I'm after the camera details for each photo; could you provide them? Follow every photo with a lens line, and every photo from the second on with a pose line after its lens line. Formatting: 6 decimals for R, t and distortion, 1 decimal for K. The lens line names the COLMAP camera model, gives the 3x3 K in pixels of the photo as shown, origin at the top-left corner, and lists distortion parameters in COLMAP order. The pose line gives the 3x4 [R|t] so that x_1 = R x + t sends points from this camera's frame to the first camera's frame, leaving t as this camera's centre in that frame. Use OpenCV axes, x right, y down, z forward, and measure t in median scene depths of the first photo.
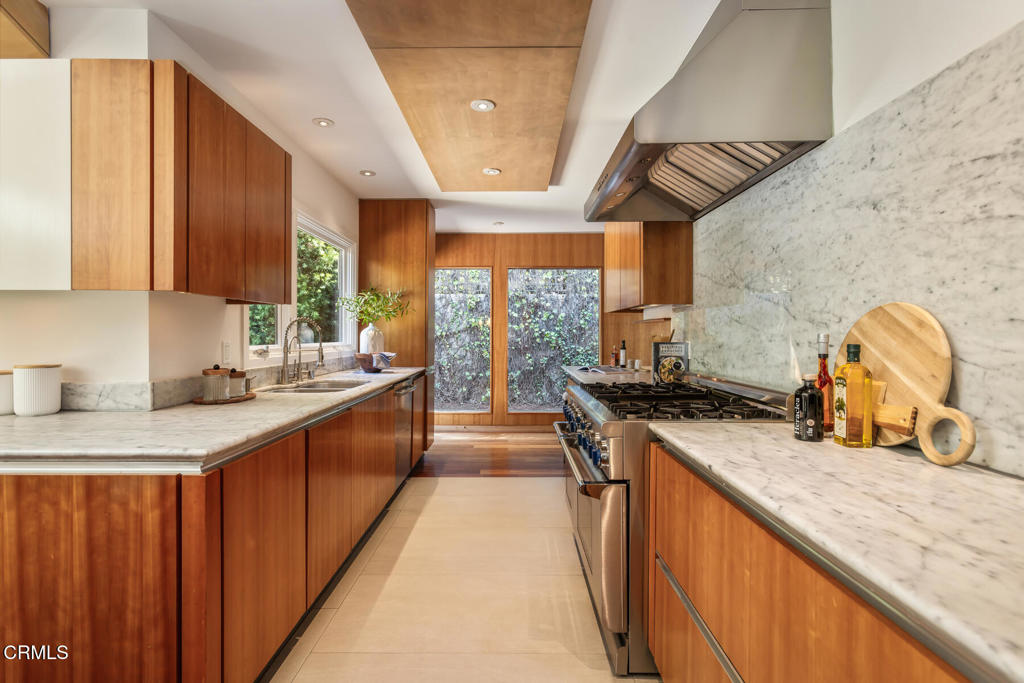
lens RADIAL K [[483.8, 0, 507.9], [0, 483.8, 334.2], [0, 0, 1]] dist [-0.002180, 0.000295]
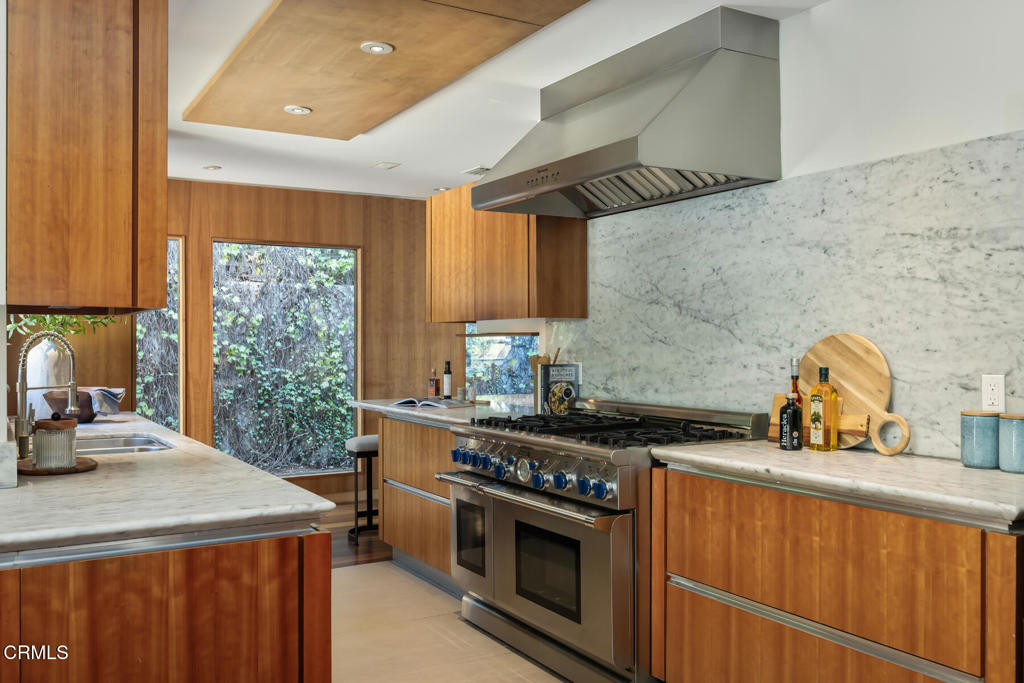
lens RADIAL K [[880.6, 0, 512.0], [0, 880.6, 341.5], [0, 0, 1]] dist [-0.008472, 0.001077]
pose [[0.853879, -0.001125, 0.520470, -0.885648], [0.002513, 0.999995, -0.001960, -0.033565], [-0.520465, 0.002982, 0.853878, -0.386491]]
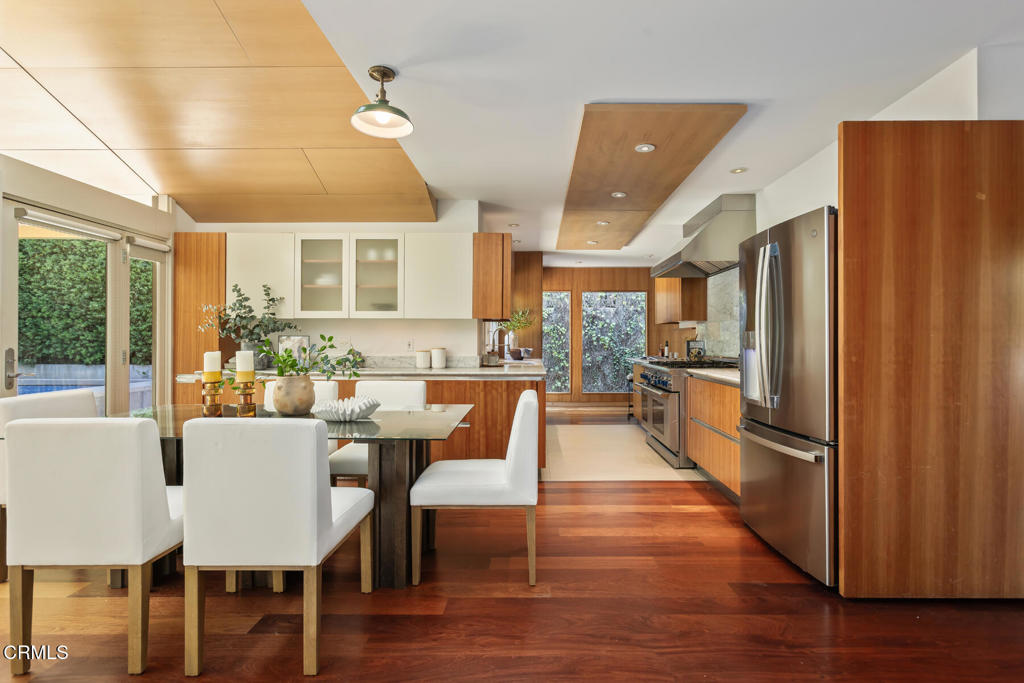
lens RADIAL K [[496.2, 0, 534.8], [0, 496.2, 338.6], [0, 0, 1]] dist [-0.001990, 0.000282]
pose [[0.999952, -0.001720, 0.009645, -0.550805], [0.001765, 0.999988, -0.004654, 0.029878], [-0.009637, 0.004671, 0.999943, -1.652485]]
